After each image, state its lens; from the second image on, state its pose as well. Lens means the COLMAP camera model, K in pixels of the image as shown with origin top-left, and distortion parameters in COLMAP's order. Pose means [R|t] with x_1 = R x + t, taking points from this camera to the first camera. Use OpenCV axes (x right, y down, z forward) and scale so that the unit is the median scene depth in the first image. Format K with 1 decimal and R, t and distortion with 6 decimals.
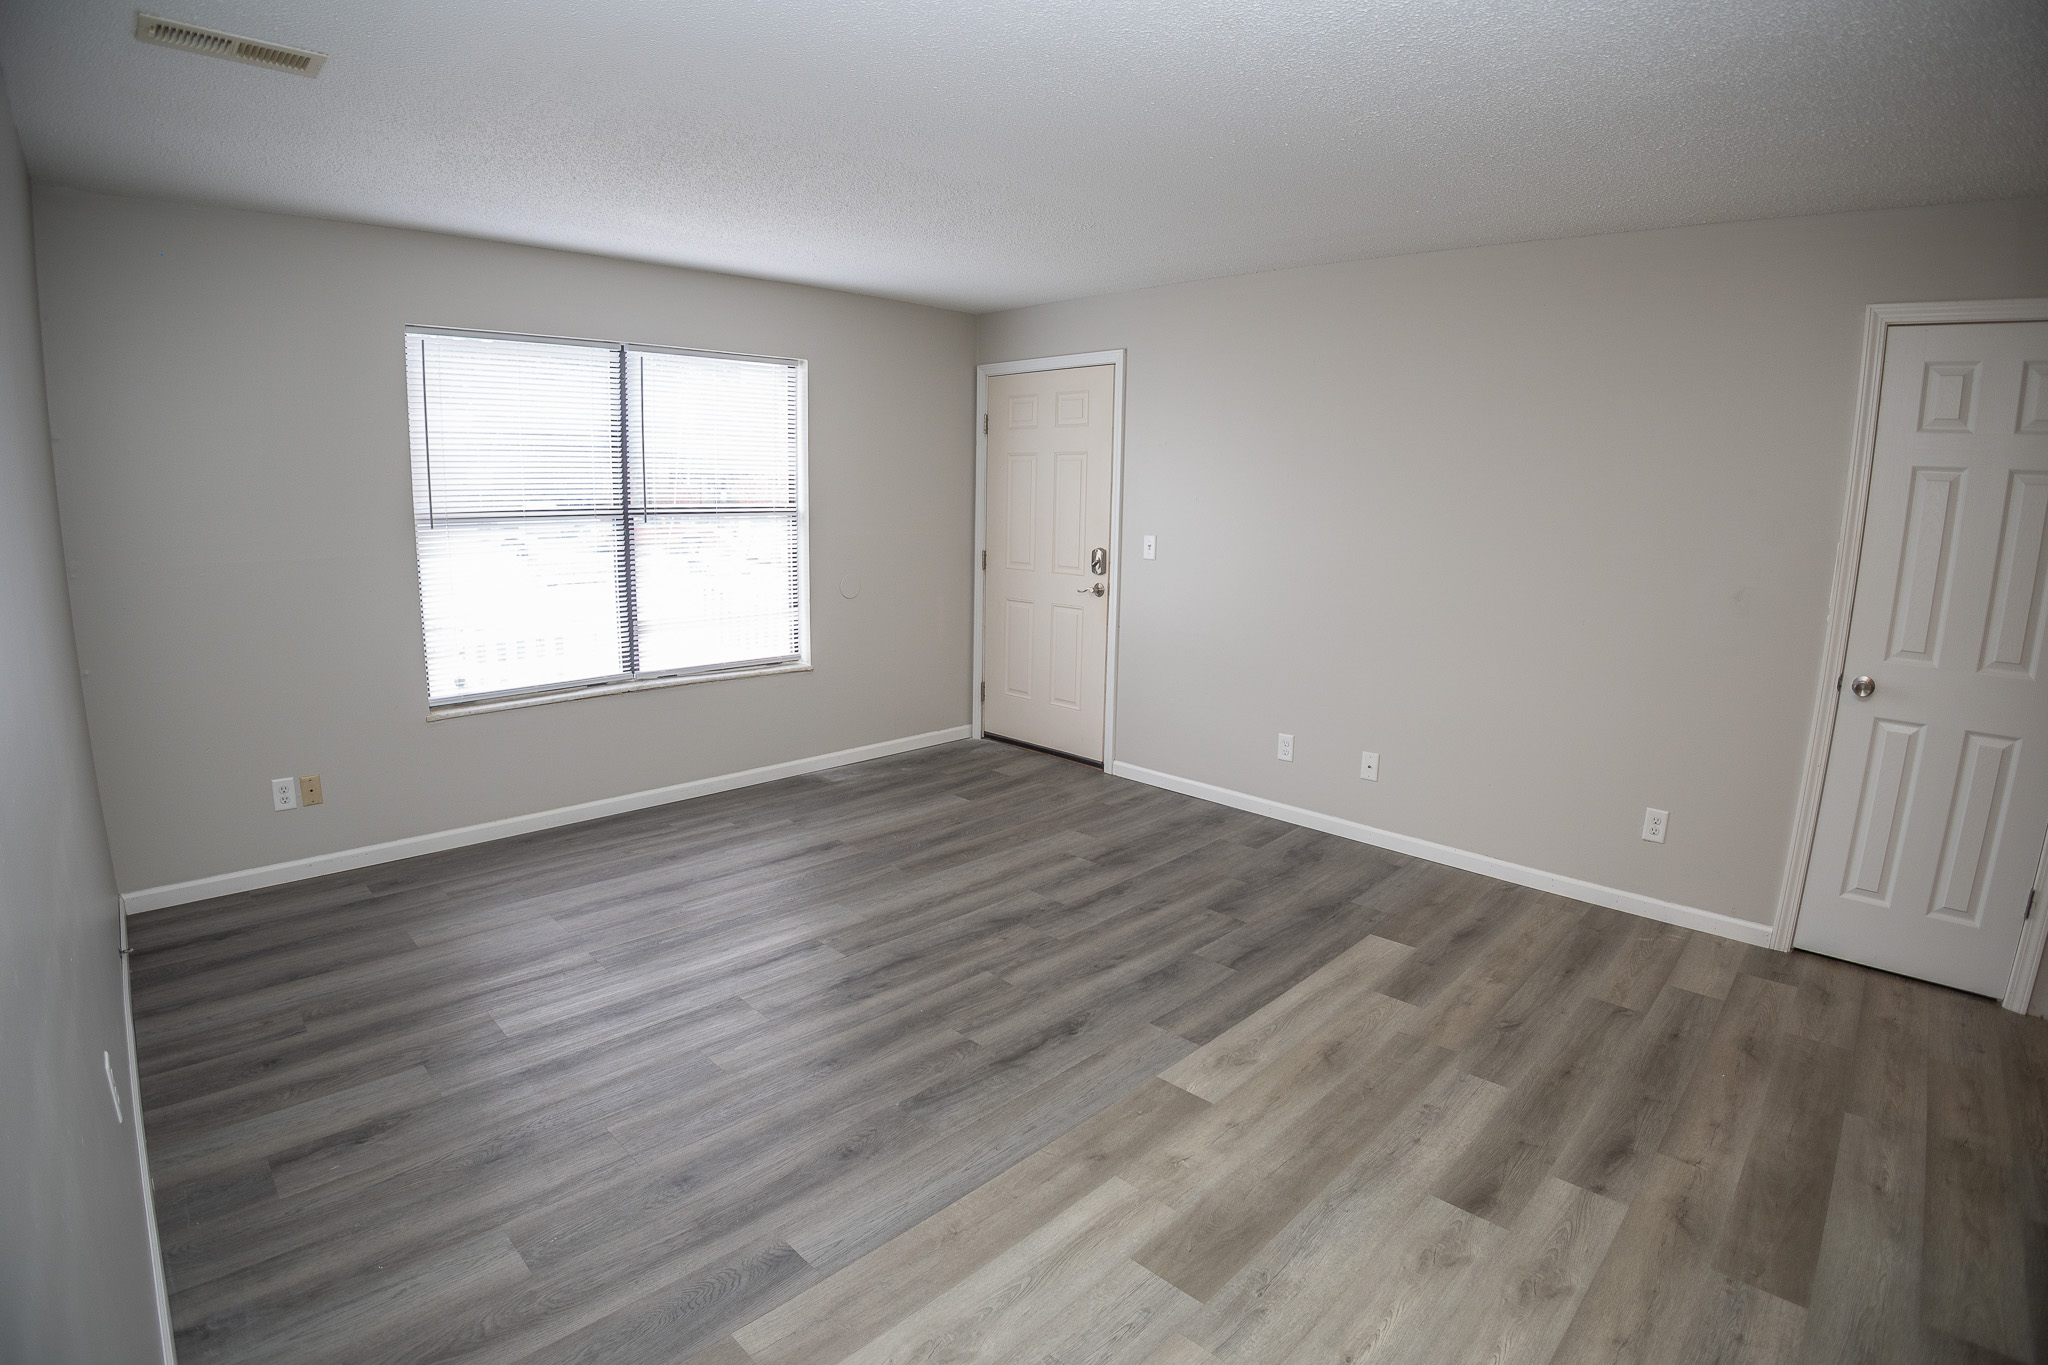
lens RADIAL K [[959.8, 0, 1030.2], [0, 959.8, 687.0], [0, 0, 1]] dist [-0.137119, 0.028446]
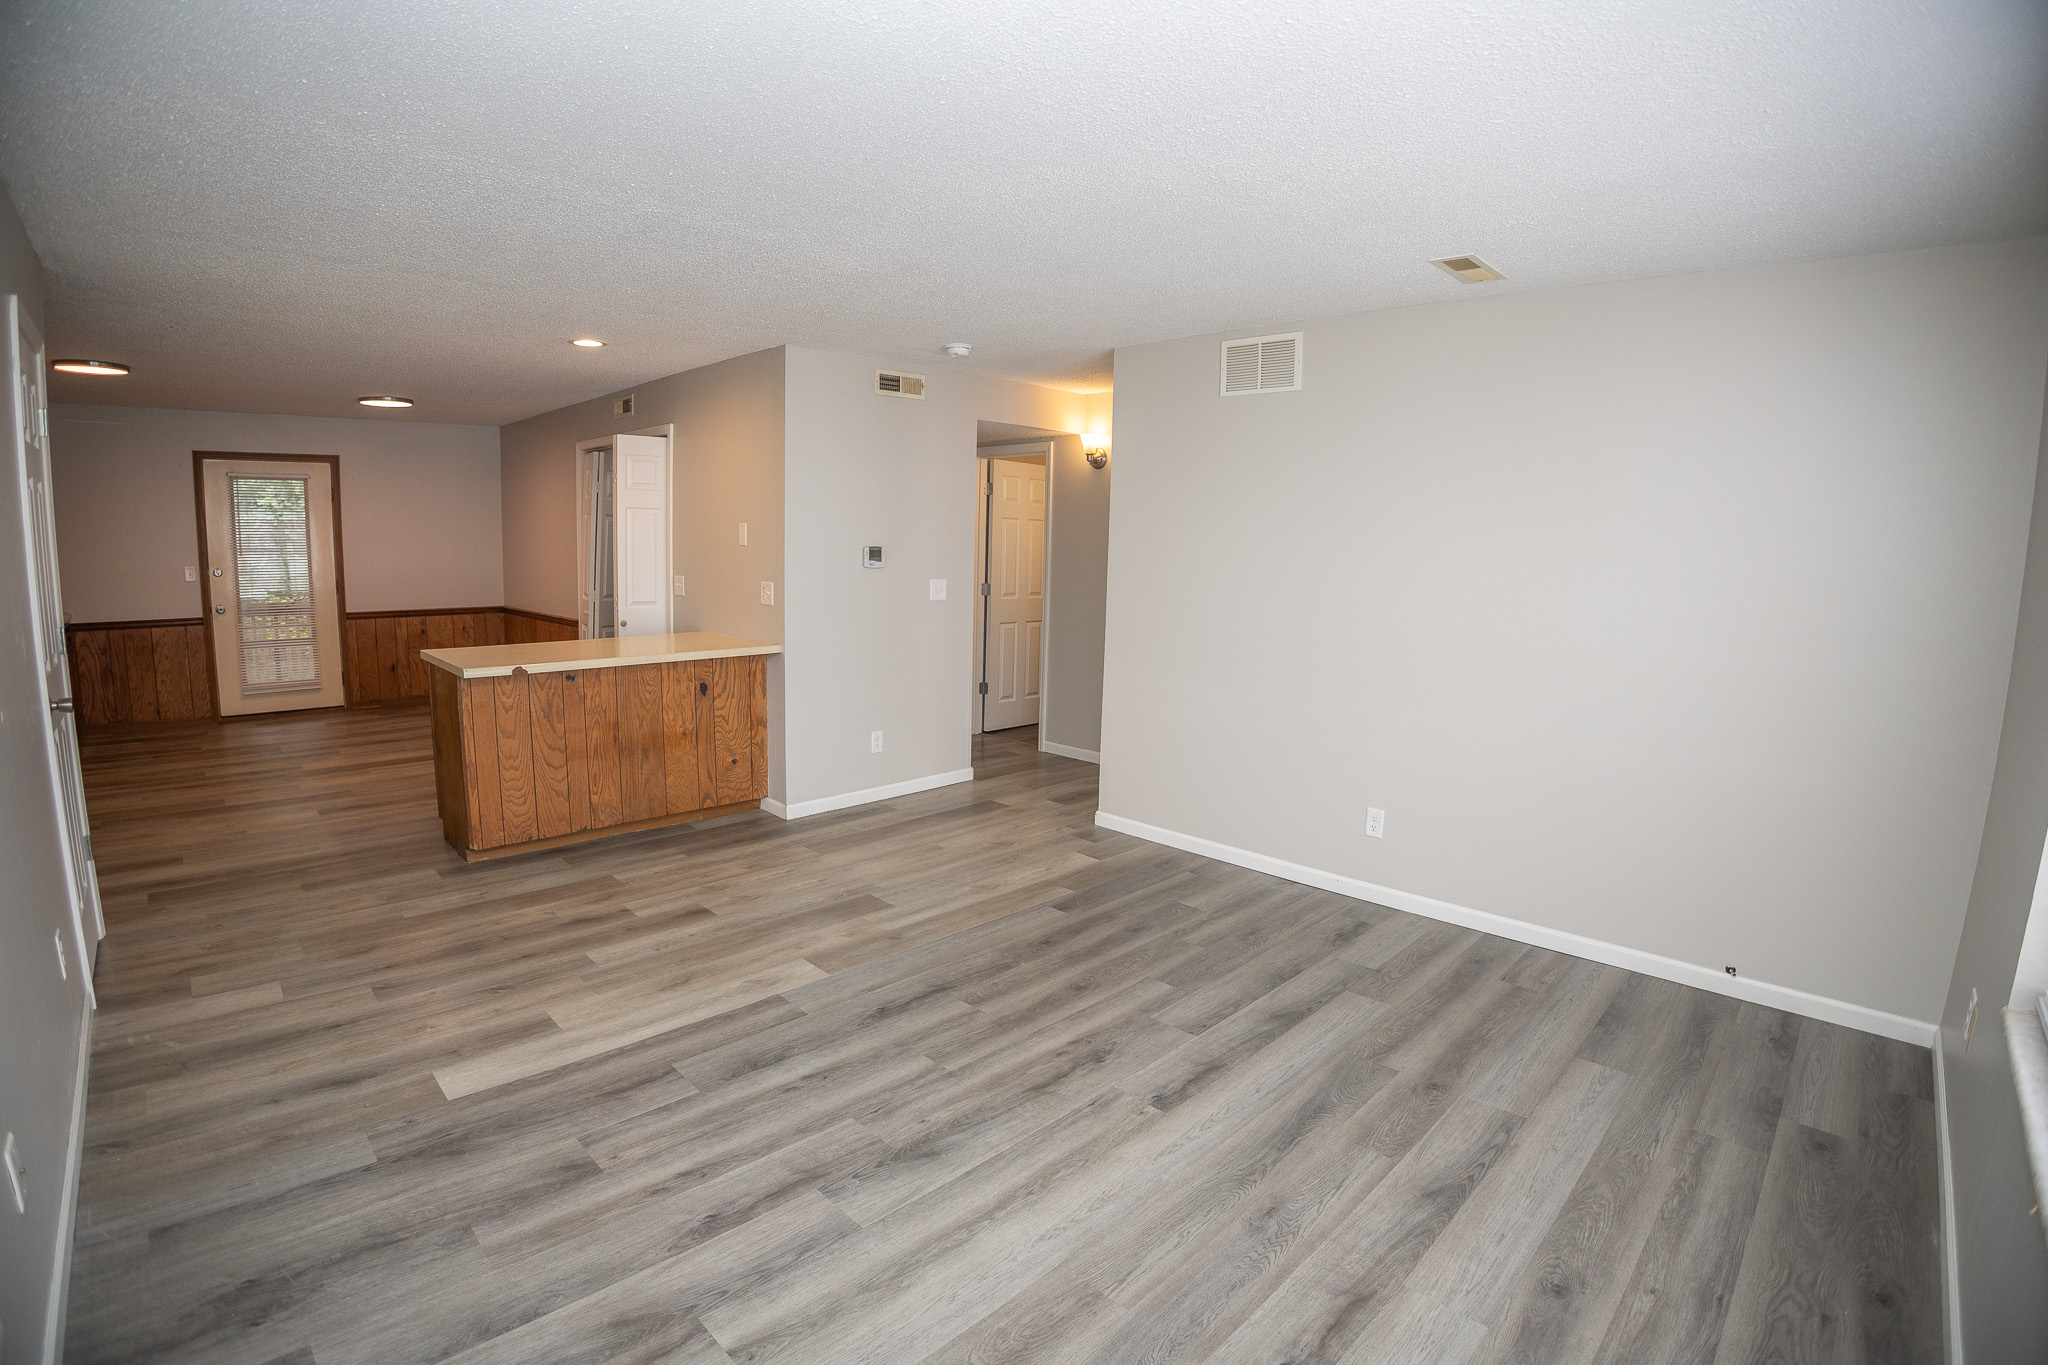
lens RADIAL K [[959.8, 0, 1030.2], [0, 959.8, 687.0], [0, 0, 1]] dist [-0.137119, 0.028446]
pose [[-0.999007, -0.044255, 0.005133, -0.111630], [-0.039839, 0.938964, 0.341702, -0.356471], [-0.019941, 0.341158, -0.939794, 1.740390]]
